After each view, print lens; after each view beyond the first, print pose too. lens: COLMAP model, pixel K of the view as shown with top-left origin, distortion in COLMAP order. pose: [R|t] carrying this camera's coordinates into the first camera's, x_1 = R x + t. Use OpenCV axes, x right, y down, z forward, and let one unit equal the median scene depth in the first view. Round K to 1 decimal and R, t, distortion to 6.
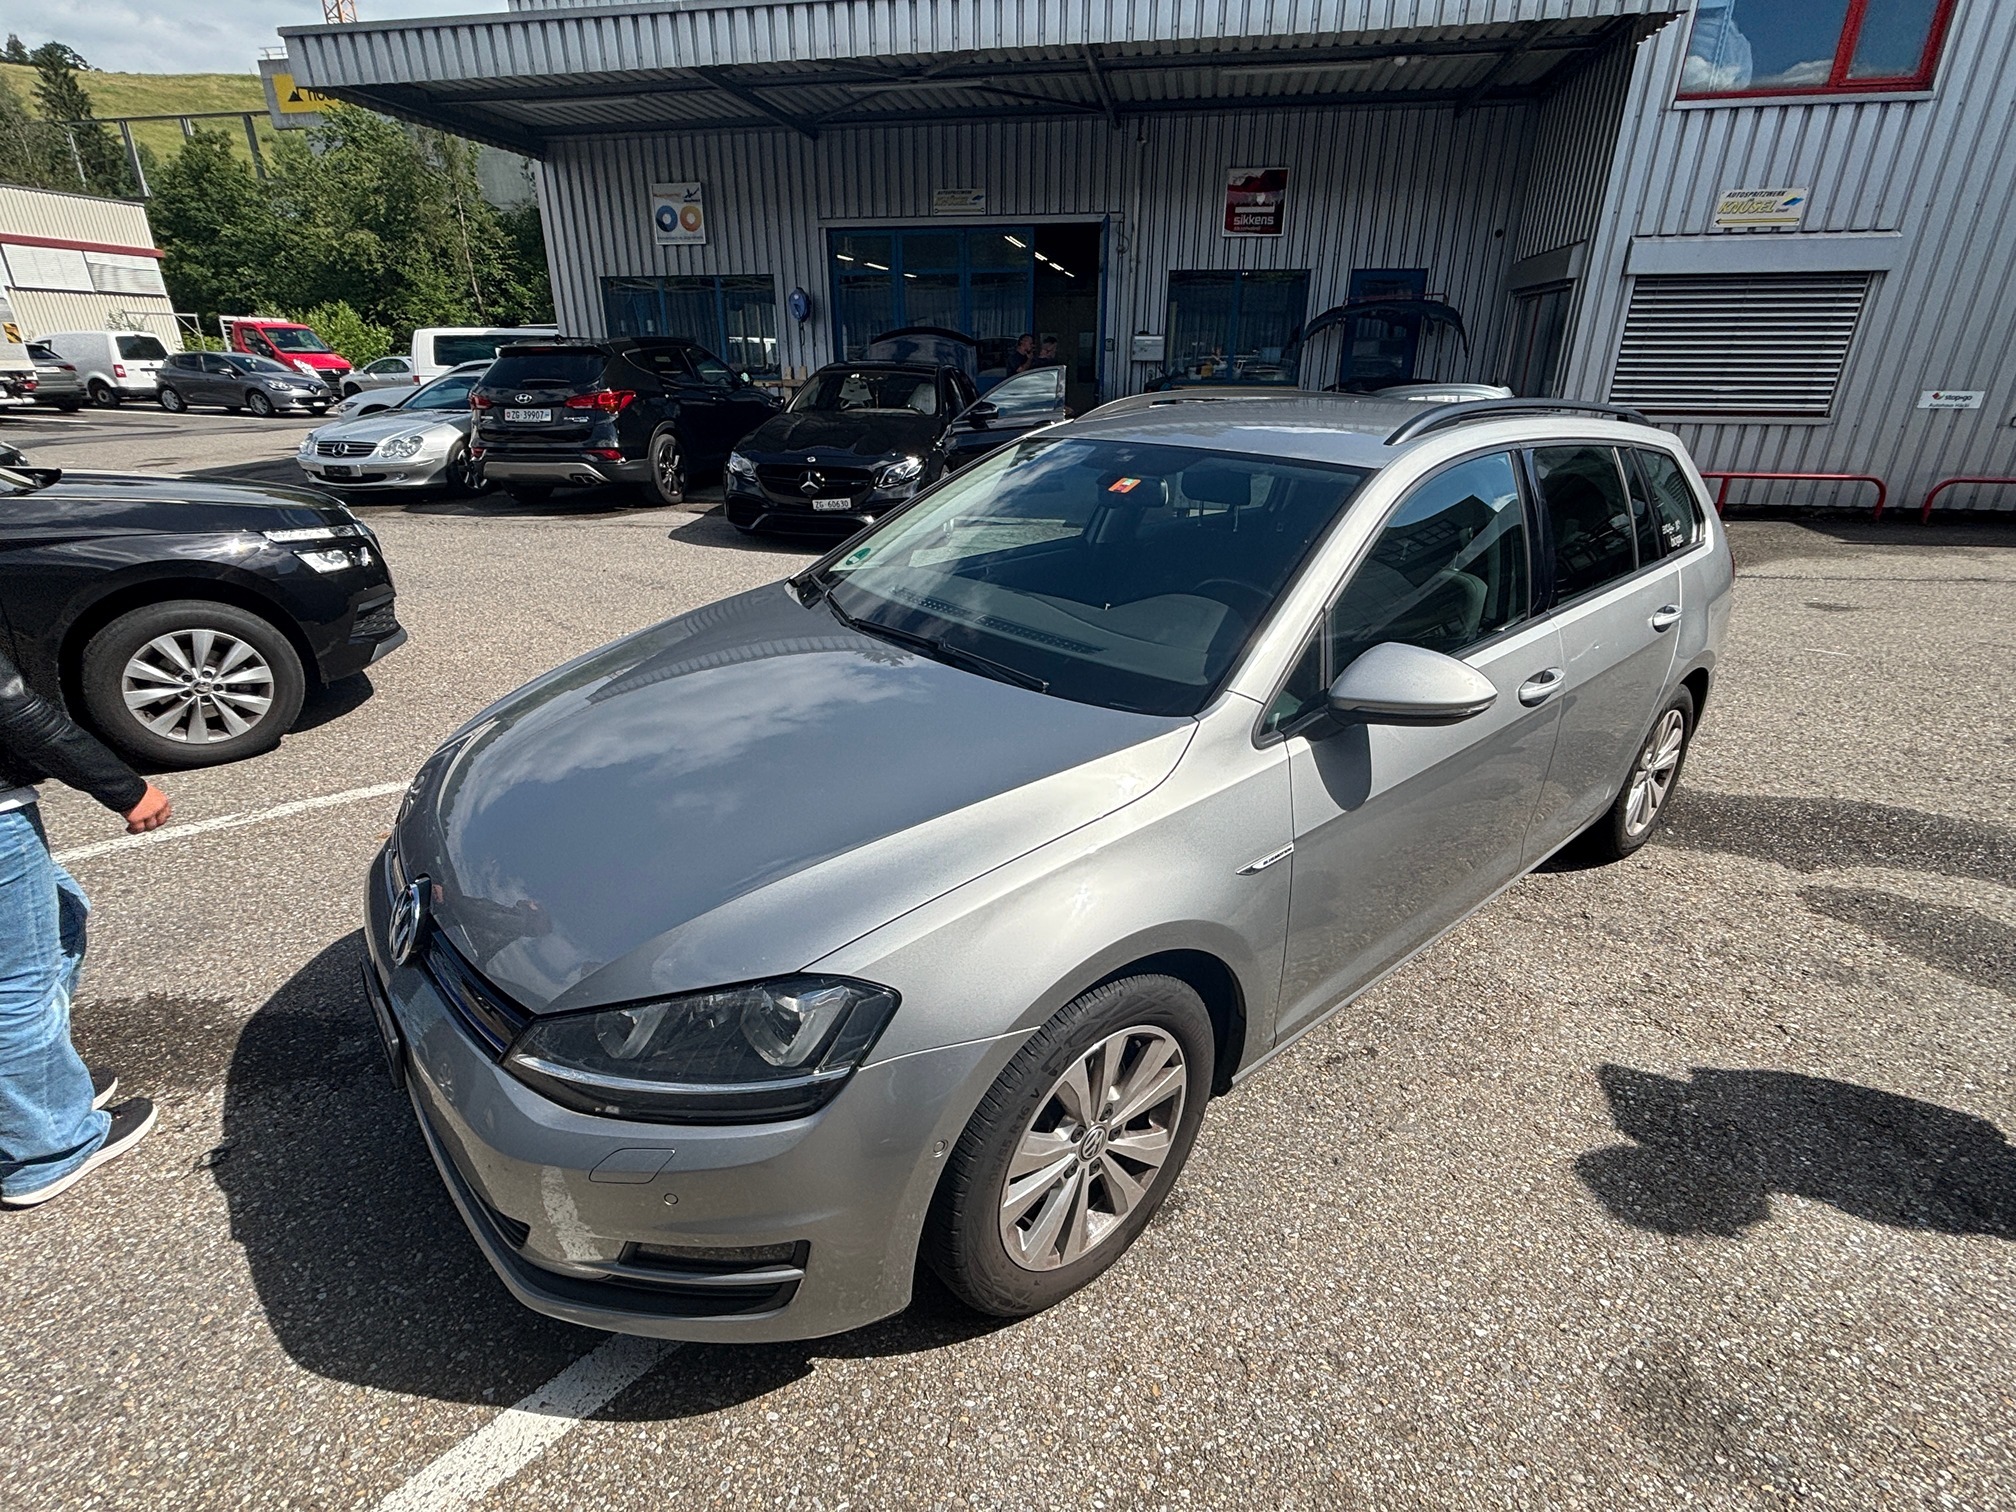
lens RADIAL K [[953.4, 0, 1008.0], [0, 953.4, 756.0], [0, 0, 1]] dist [-0.002028, 0.001104]
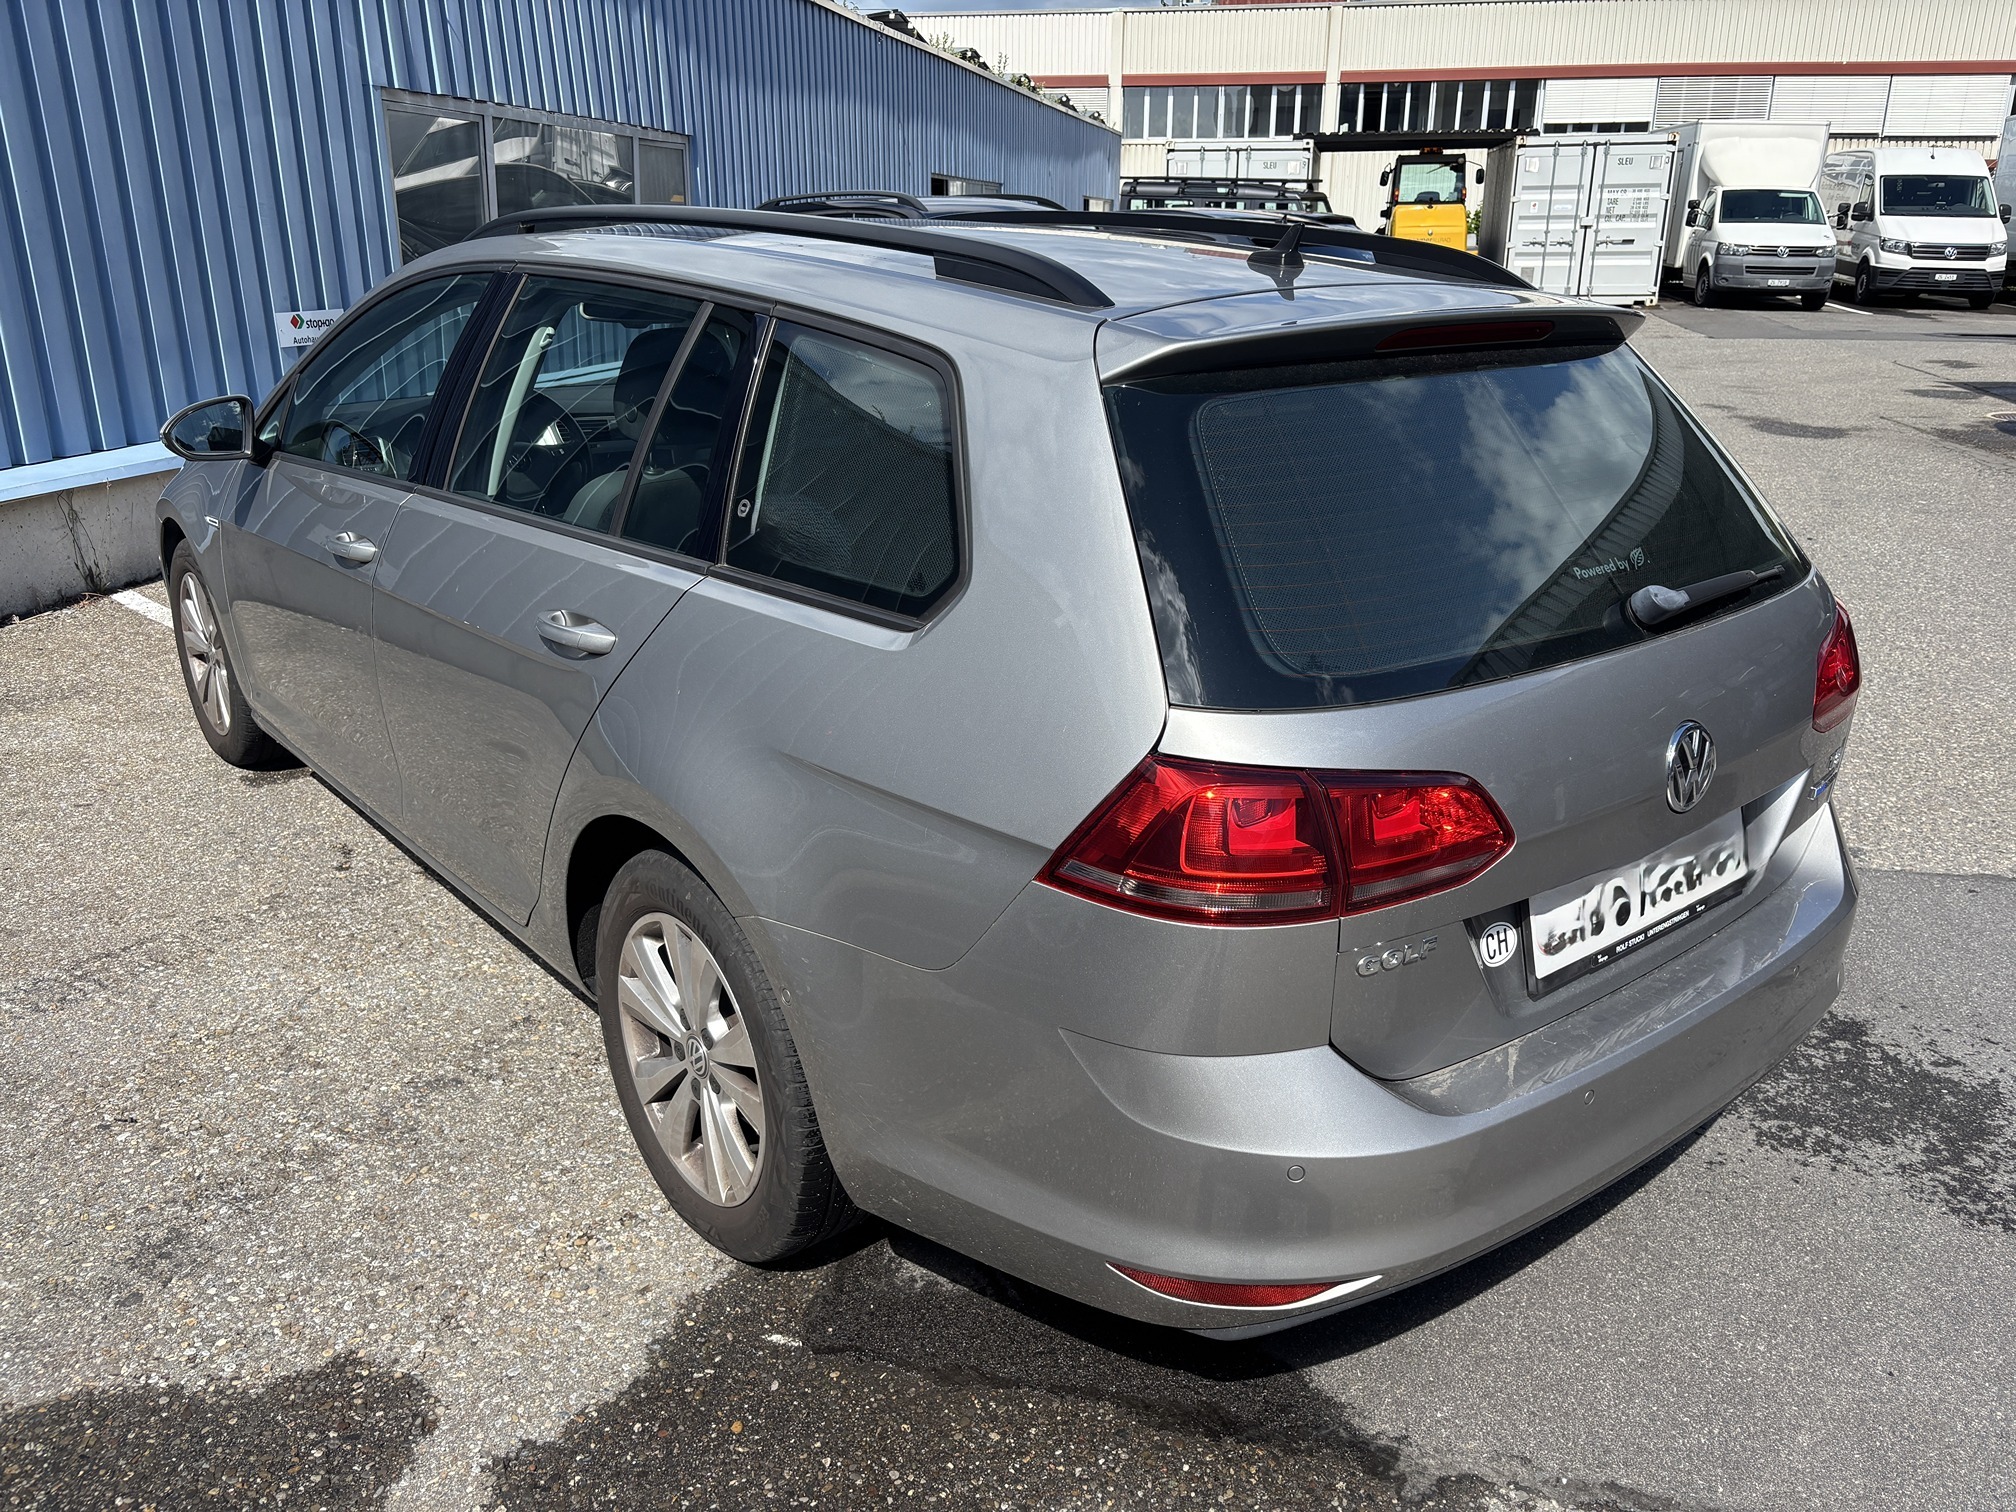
lens RADIAL K [[1520.6, 0, 1031.4], [0, 1520.6, 749.8], [0, 0, 1]] dist [0.048168, -0.056331]
pose [[0.003760, 0.317594, -0.948219, 0.288275], [-0.391326, 0.873073, 0.290873, -0.082807], [0.920244, 0.369969, 0.127566, 0.221709]]
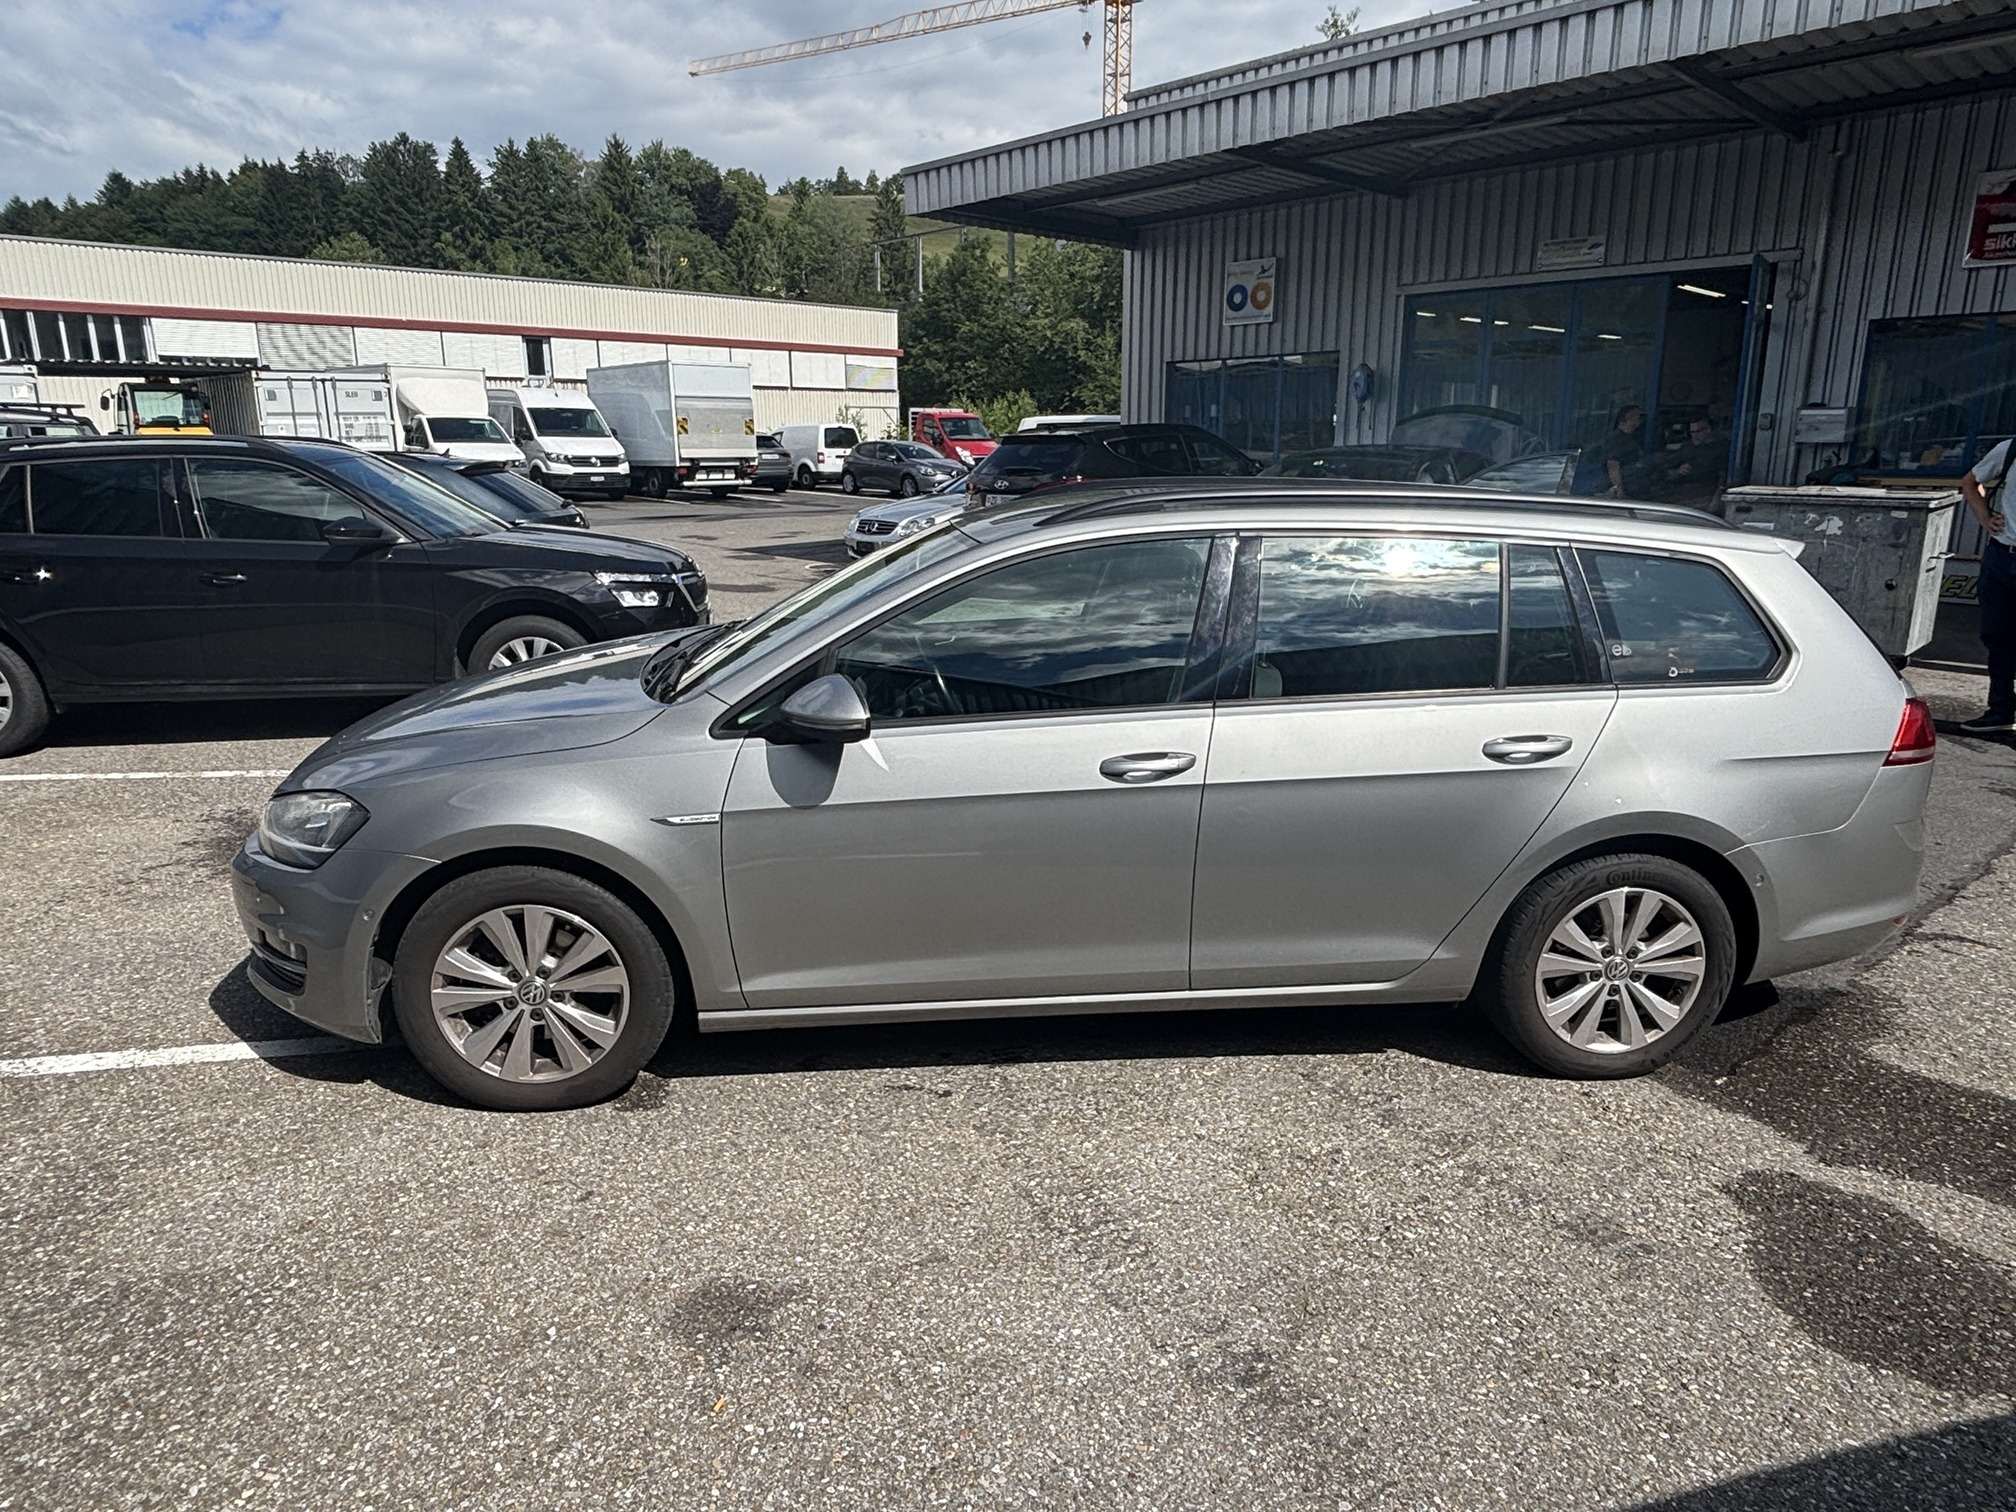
lens RADIAL K [[1235.6, 0, 998.7], [0, 1235.6, 767.0], [0, 0, 1]] dist [-0.005526, -0.001395]
pose [[0.818477, 0.138878, -0.557502, 0.176091], [-0.214391, 0.974083, -0.072098, 0.007990], [0.533041, 0.178533, 0.827039, -0.019162]]
